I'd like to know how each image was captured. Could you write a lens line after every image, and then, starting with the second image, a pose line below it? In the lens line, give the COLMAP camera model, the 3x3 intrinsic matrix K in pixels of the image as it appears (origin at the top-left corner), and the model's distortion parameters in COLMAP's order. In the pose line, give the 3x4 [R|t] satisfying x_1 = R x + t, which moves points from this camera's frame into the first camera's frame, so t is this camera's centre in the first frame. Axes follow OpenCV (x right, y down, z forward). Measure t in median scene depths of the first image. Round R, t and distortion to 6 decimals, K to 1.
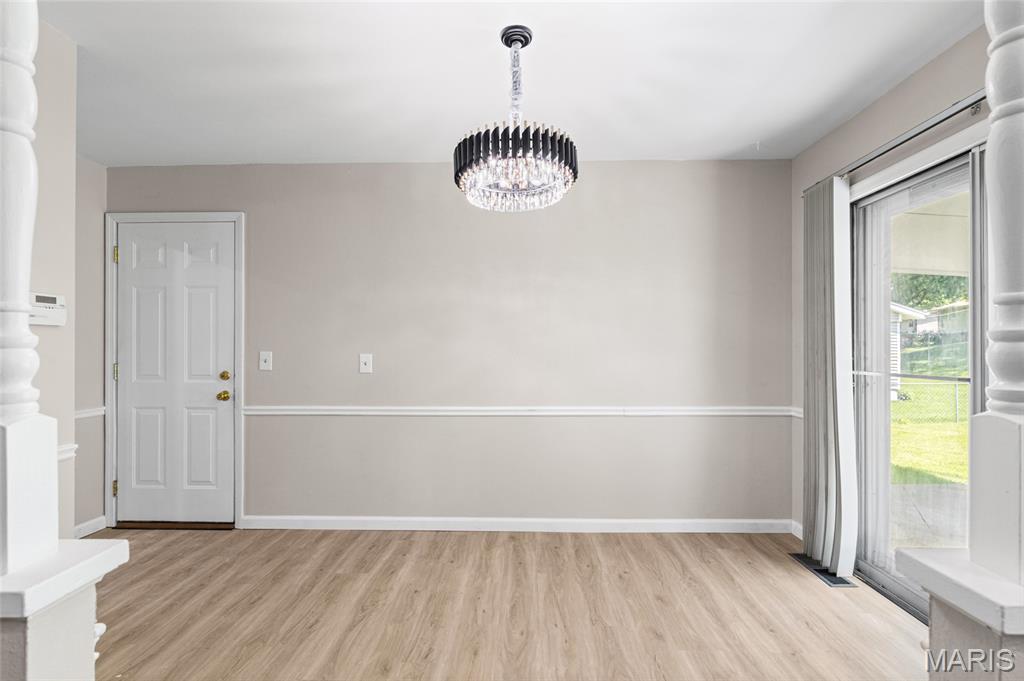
lens RADIAL K [[465.2, 0, 510.2], [0, 465.2, 349.1], [0, 0, 1]] dist [-0.003420, 0.000088]
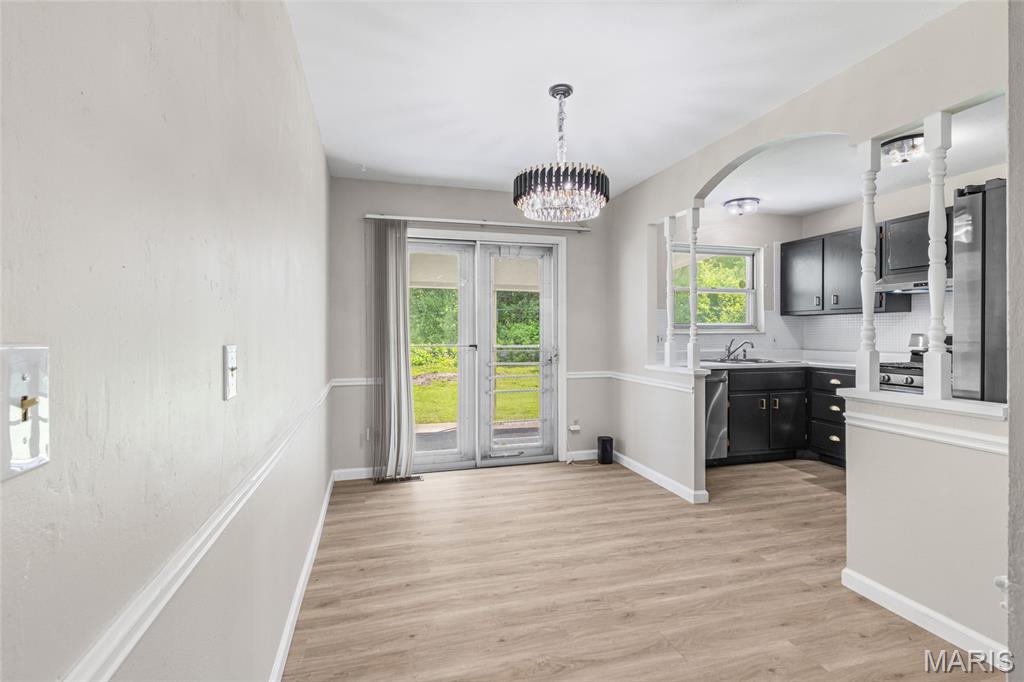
lens RADIAL K [[465.2, 0, 512.9], [0, 465.2, 333.9], [0, 0, 1]] dist [-0.003420, 0.000088]
pose [[-0.302544, -0.001184, 0.953135, -1.020620], [-0.003211, 0.999995, 0.000223, 0.002088], [-0.953130, -0.002993, -0.302547, 1.302358]]
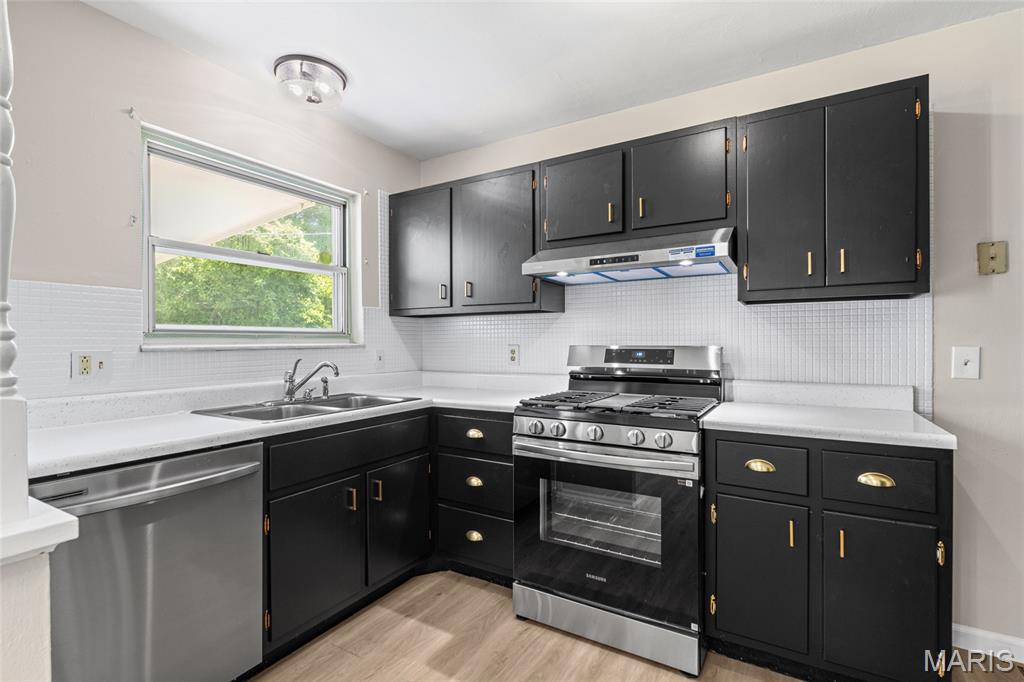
lens RADIAL K [[465.2, 0, 509.4], [0, 465.2, 343.8], [0, 0, 1]] dist [-0.003420, 0.000088]
pose [[-0.873290, 0.005207, 0.487174, -0.197237], [0.004155, 0.999986, -0.003240, -0.004616], [-0.487184, -0.000805, -0.873299, 0.359046]]
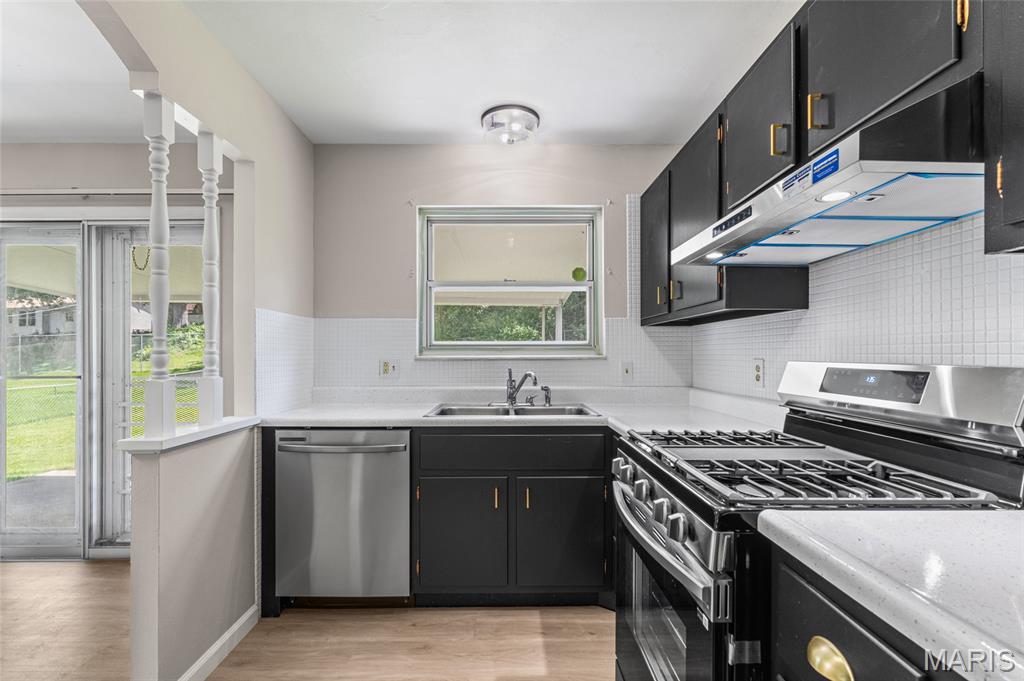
lens RADIAL K [[465.2, 0, 516.8], [0, 465.2, 355.2], [0, 0, 1]] dist [-0.003420, 0.000088]
pose [[-0.052718, 0.000231, 0.998609, -0.480133], [-0.005845, 0.999983, -0.000540, -0.009945], [-0.998592, -0.005865, -0.052715, -0.266431]]
